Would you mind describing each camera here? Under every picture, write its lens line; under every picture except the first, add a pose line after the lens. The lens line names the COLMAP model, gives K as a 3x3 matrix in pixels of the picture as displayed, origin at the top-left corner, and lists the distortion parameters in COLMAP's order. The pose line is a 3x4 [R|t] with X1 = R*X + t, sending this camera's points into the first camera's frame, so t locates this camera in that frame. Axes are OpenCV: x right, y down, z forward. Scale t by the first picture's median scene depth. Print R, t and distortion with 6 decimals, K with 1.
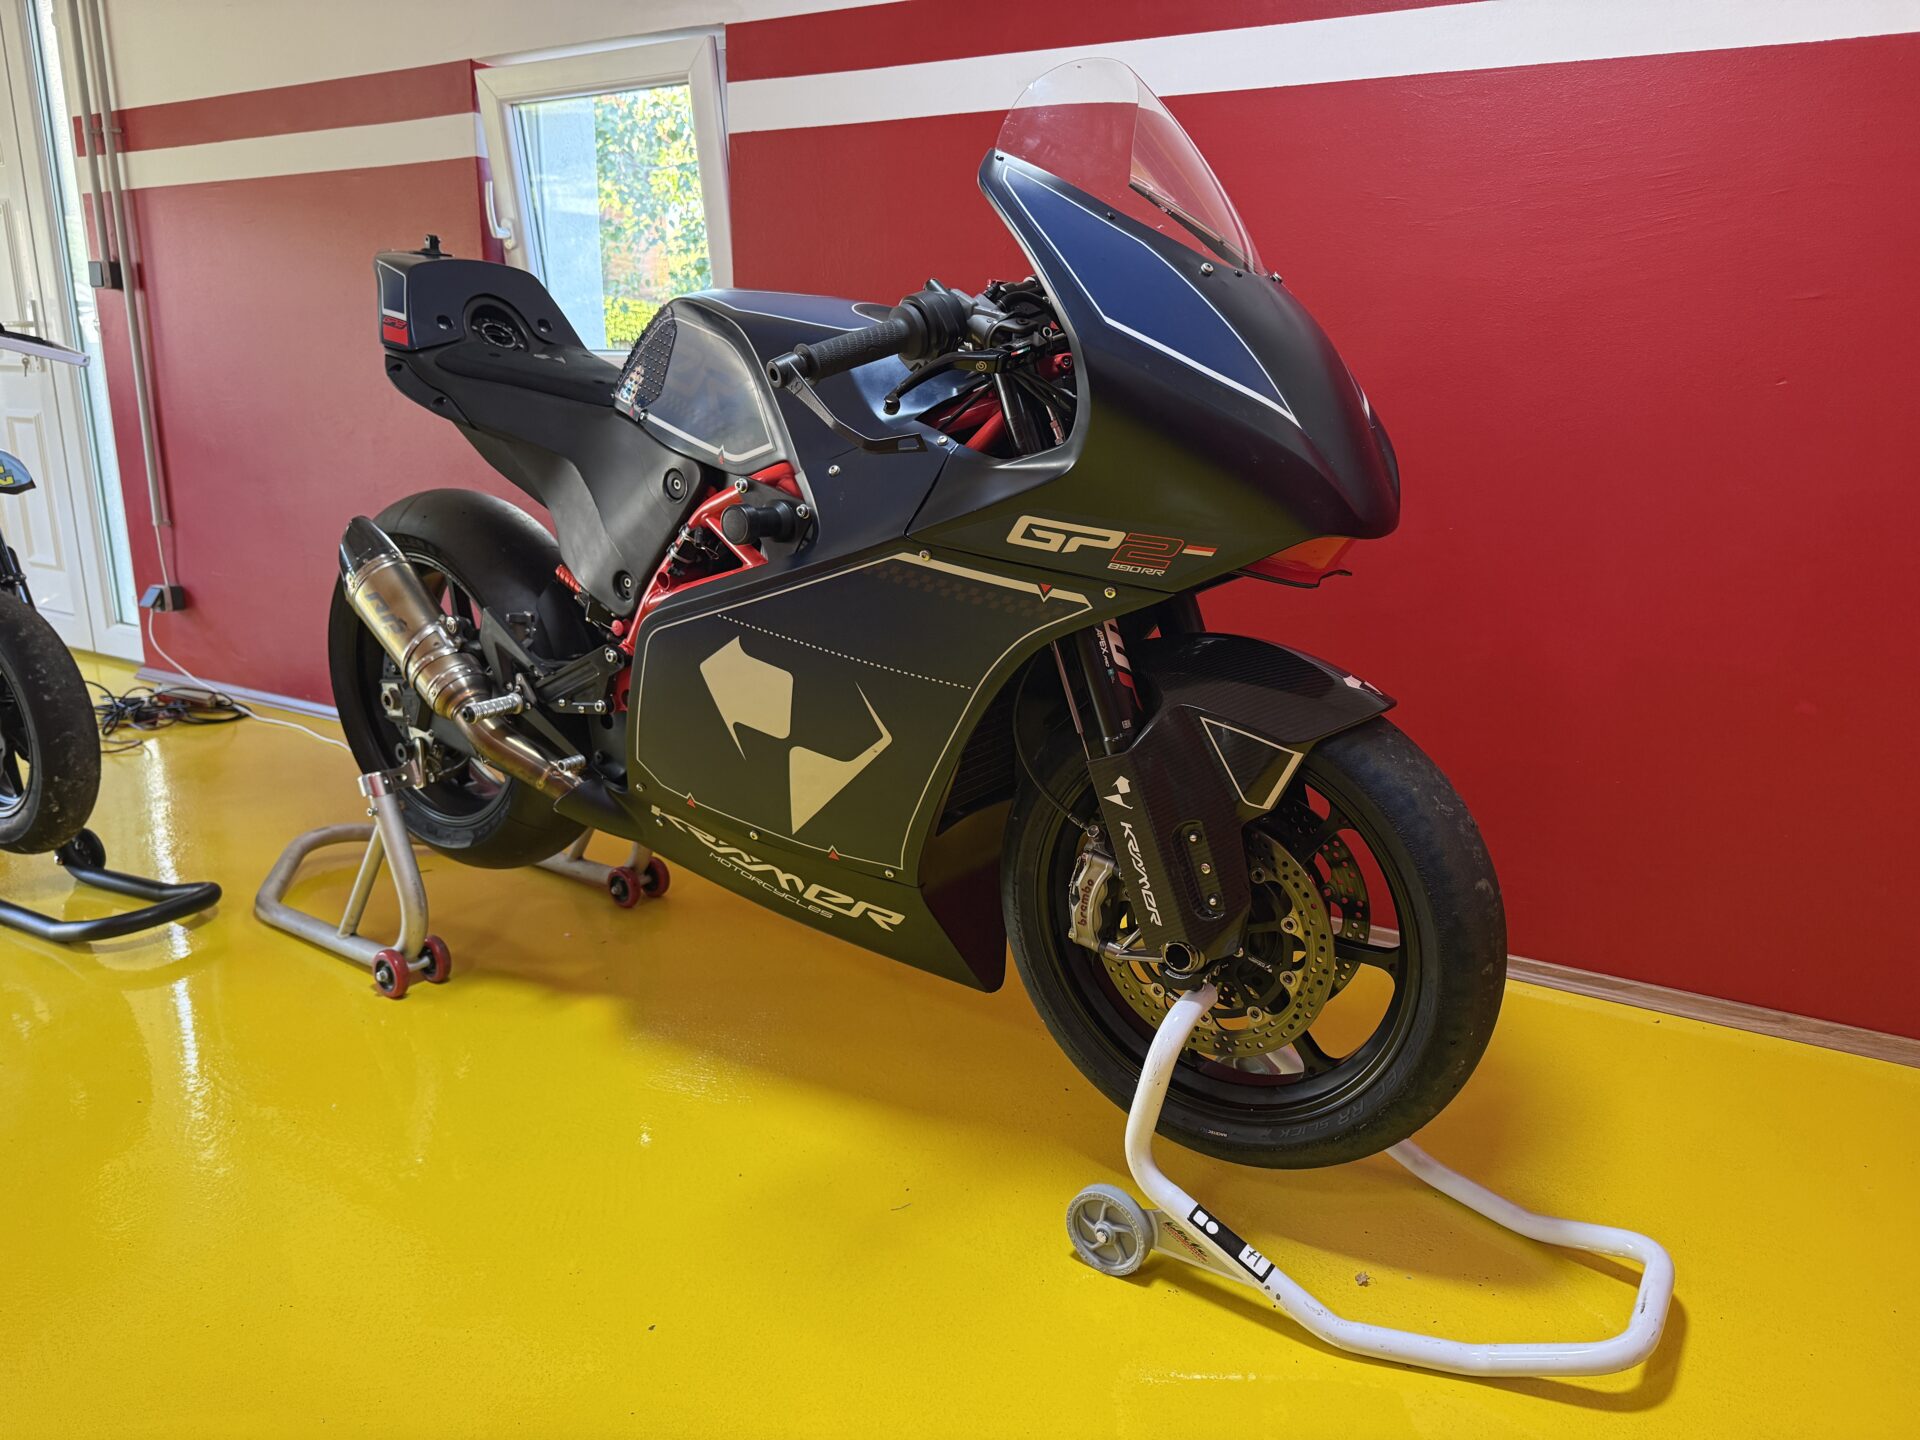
lens RADIAL K [[1372.8, 0, 961.2], [0, 1372.8, 733.4], [0, 0, 1]] dist [0.068098, -0.074223]
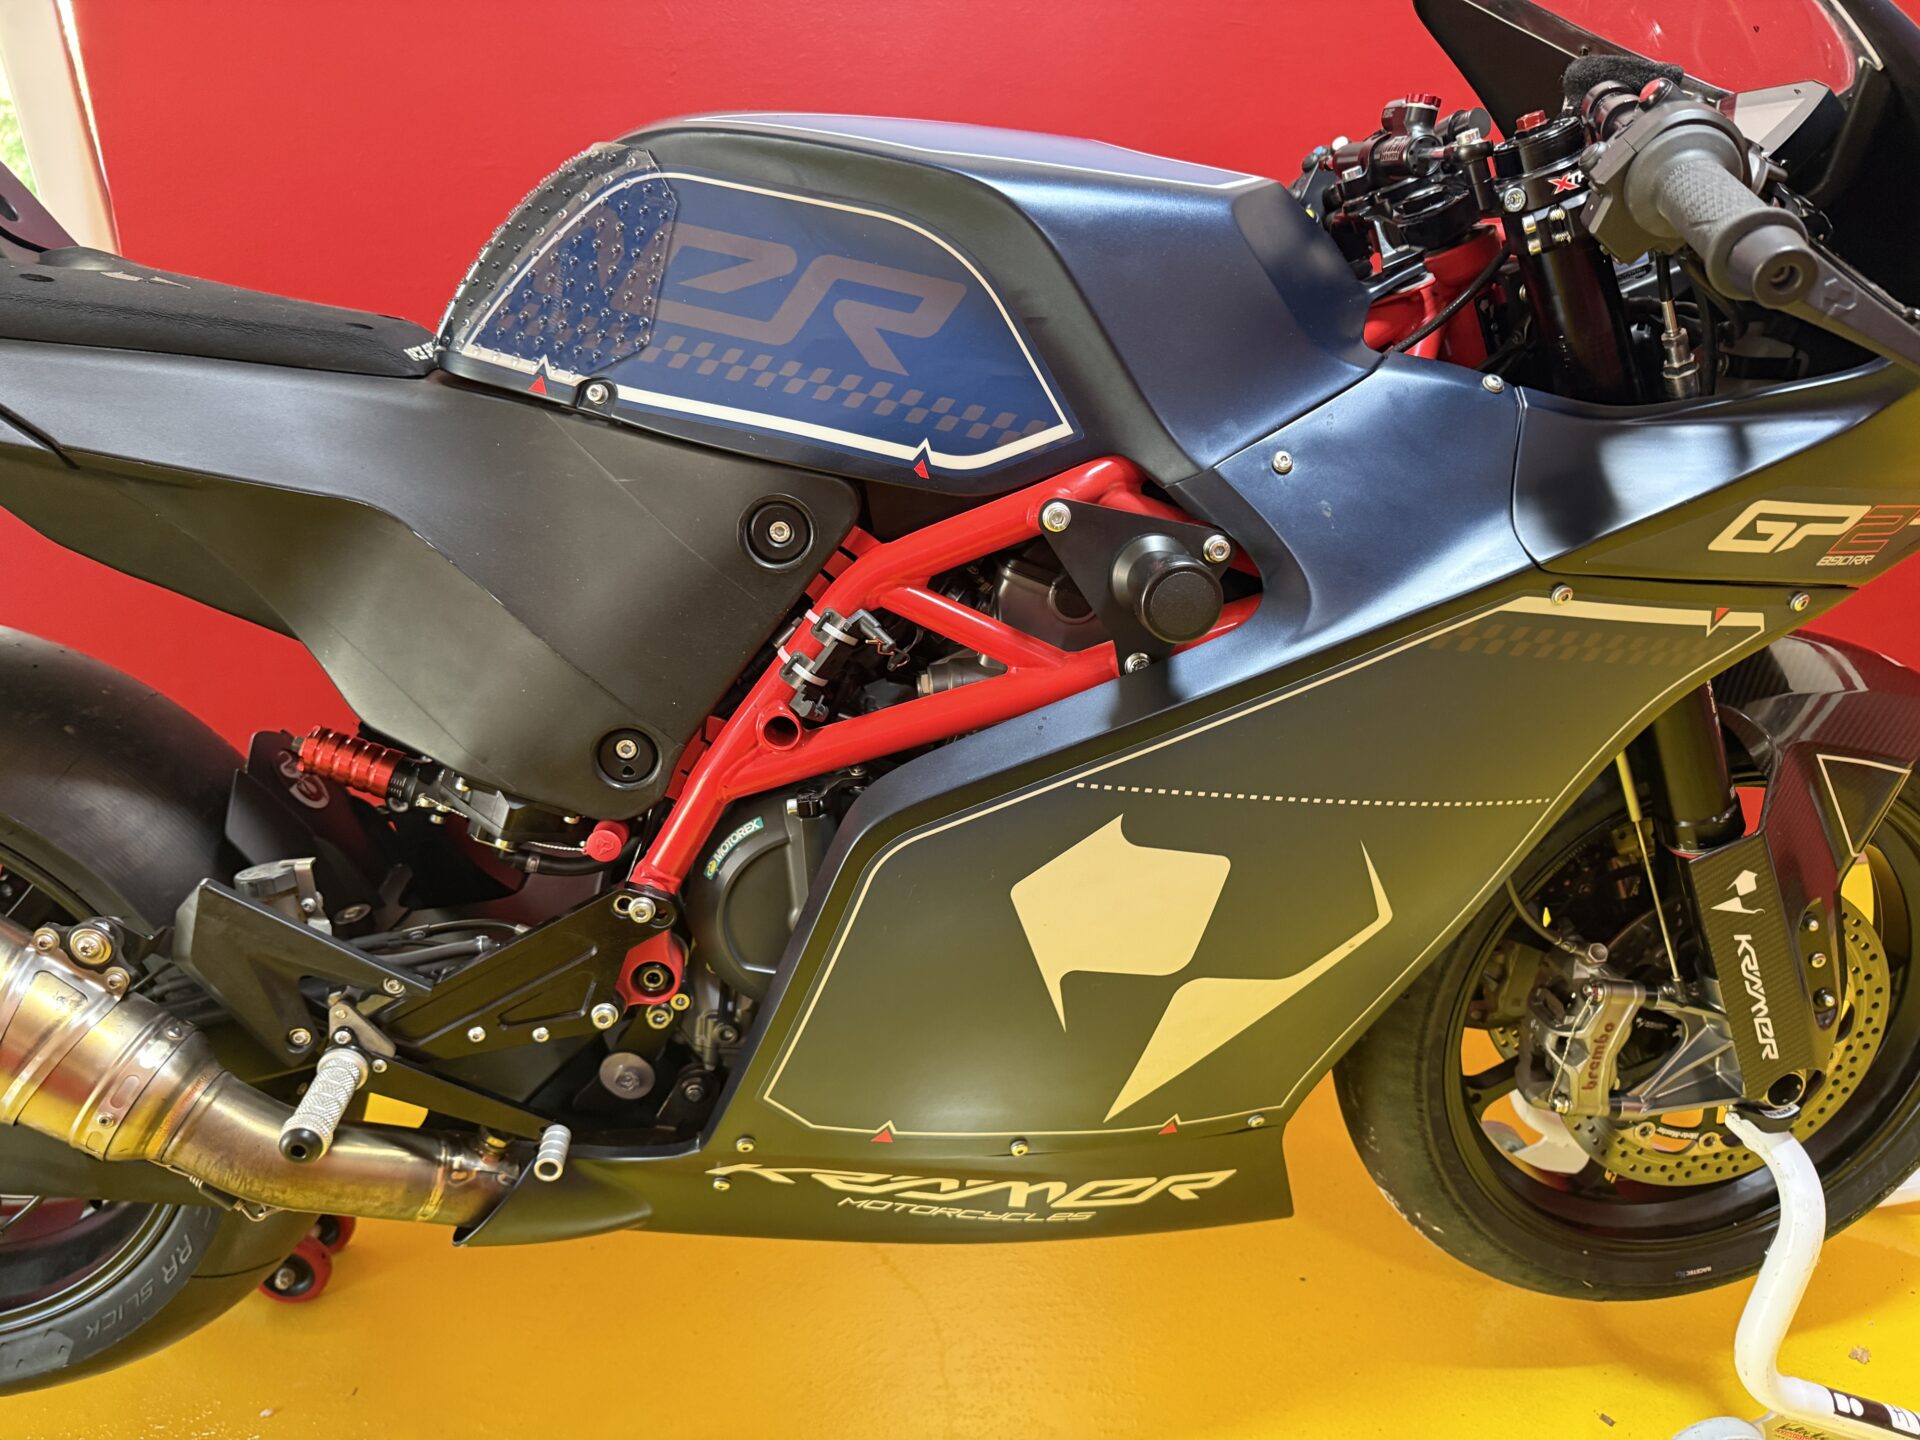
lens RADIAL K [[1337.1, 0, 960.0], [0, 1337.1, 720.0], [0, 0, 1]] dist [0.074240, -0.128830]
pose [[0.765531, -0.235795, 0.598634, -0.531040], [0.200362, 0.971527, 0.126451, -0.192345], [-0.611406, 0.023141, 0.790978, 0.701454]]
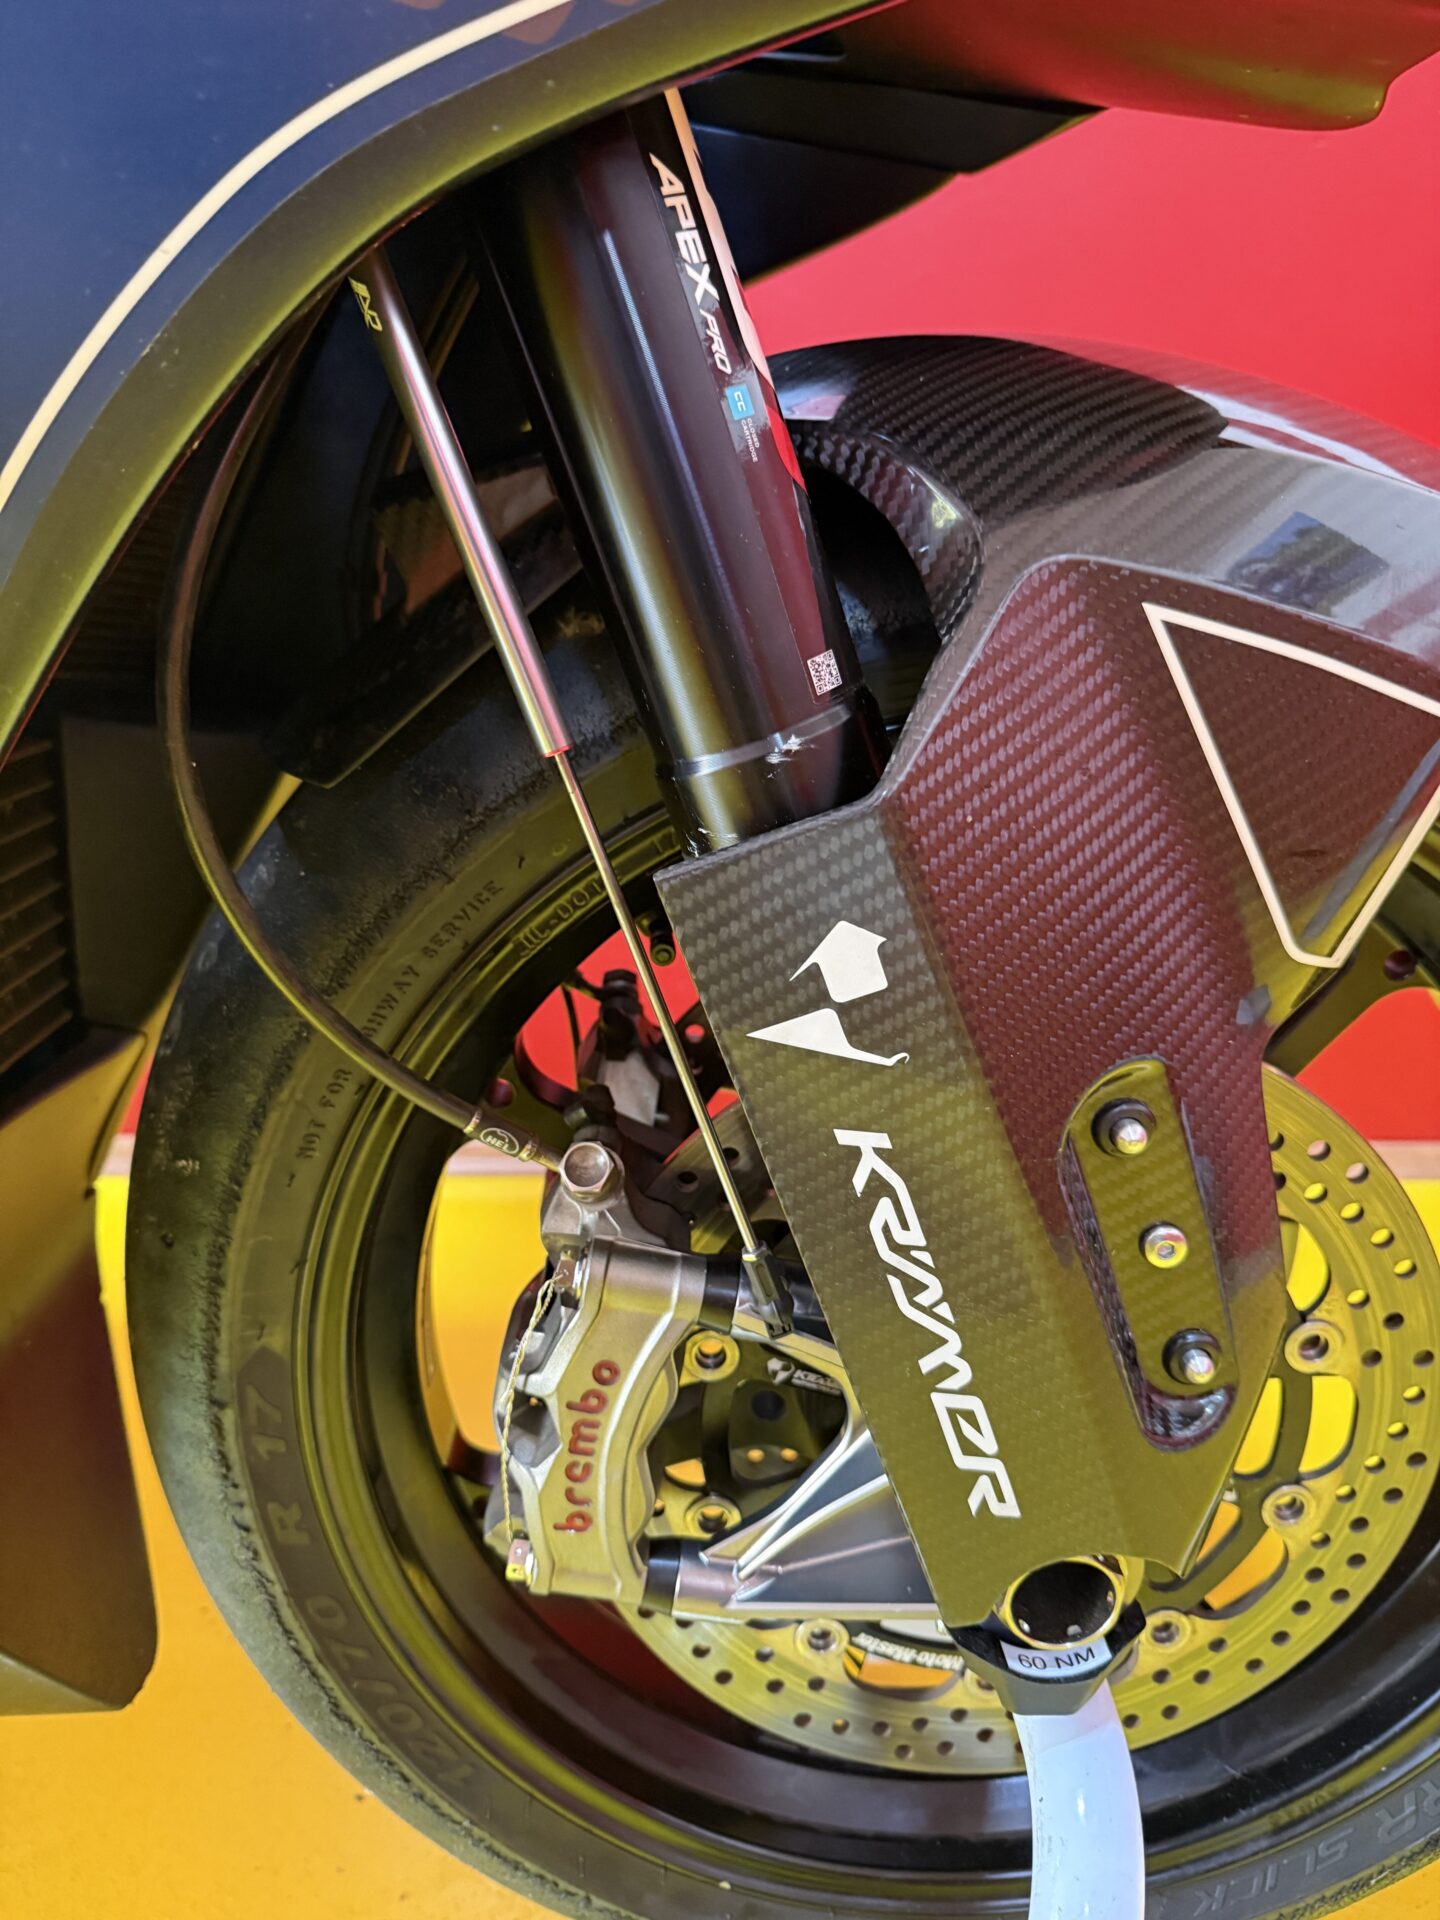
lens RADIAL K [[1339.5, 0, 716.7], [0, 1339.5, 935.0], [0, 0, 1]] dist [0.073467, -0.176672]
pose [[0.824737, -0.140289, 0.547839, -0.012960], [0.123147, 0.990046, 0.068139, 0.016227], [-0.551946, 0.011268, 0.833804, 0.820966]]
